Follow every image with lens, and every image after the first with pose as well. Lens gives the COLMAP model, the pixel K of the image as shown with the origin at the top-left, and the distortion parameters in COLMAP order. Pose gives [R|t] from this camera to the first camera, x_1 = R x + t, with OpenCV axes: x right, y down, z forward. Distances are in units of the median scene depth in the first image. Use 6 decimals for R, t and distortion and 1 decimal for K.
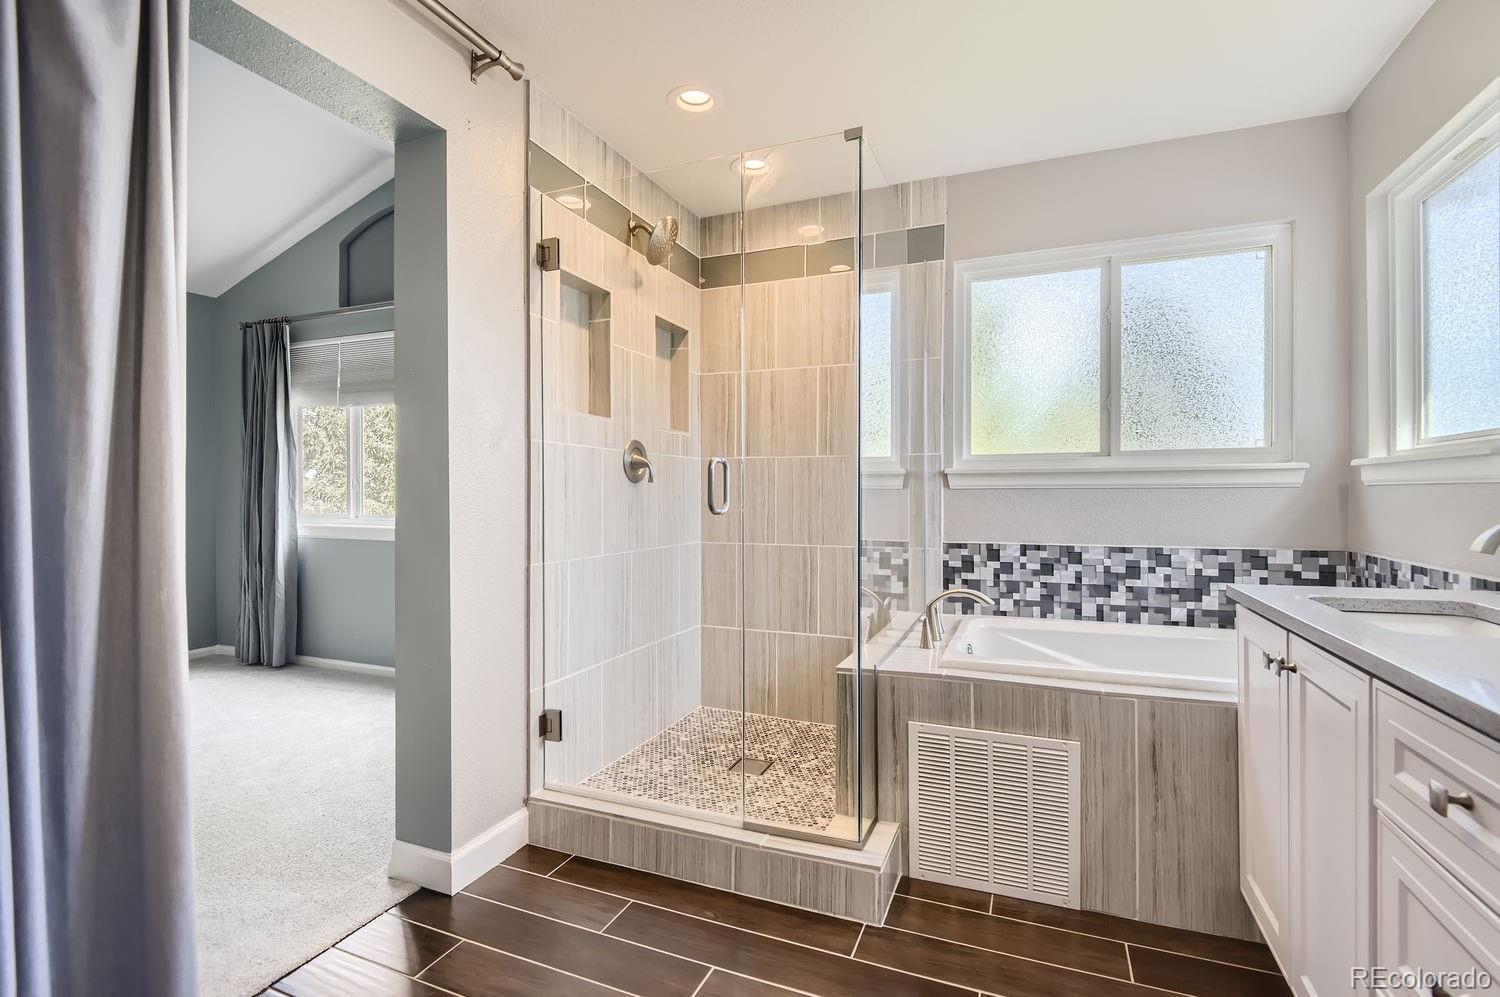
lens RADIAL K [[697.9, 0, 738.6], [0, 697.9, 486.8], [0, 0, 1]] dist [-0.011059, -0.001848]
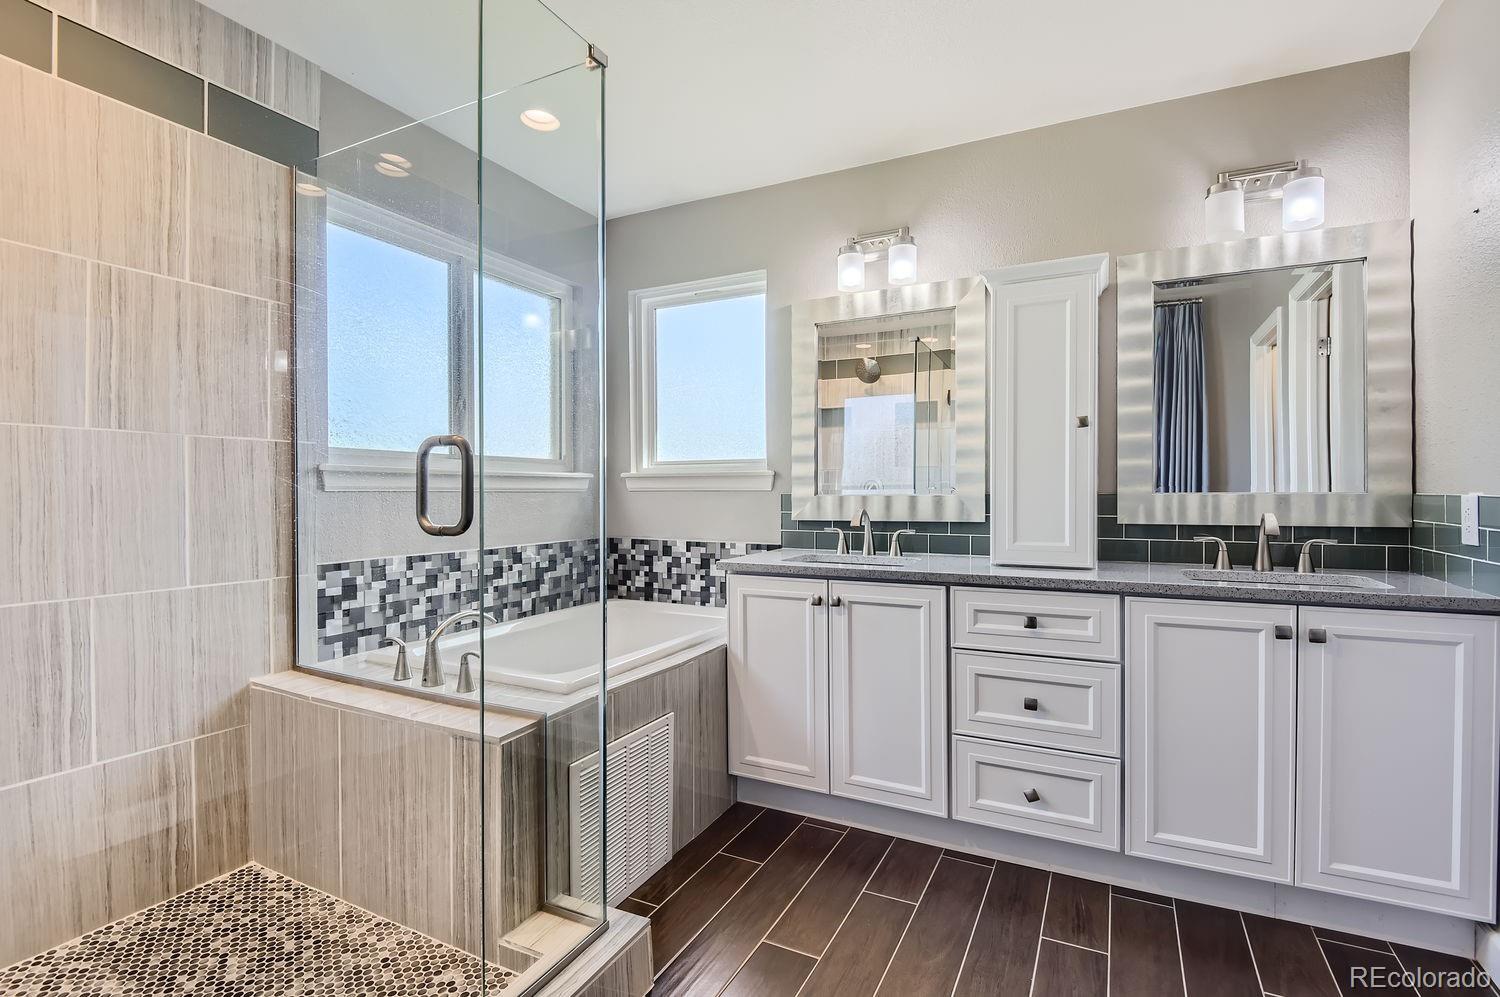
lens RADIAL K [[697.9, 0, 745.5], [0, 697.9, 497.7], [0, 0, 1]] dist [-0.011059, -0.001848]
pose [[0.064299, -0.002487, 0.997928, -0.440461], [-0.002938, 0.999992, 0.002681, 0.006250], [-0.997926, -0.003104, 0.064292, 0.545048]]
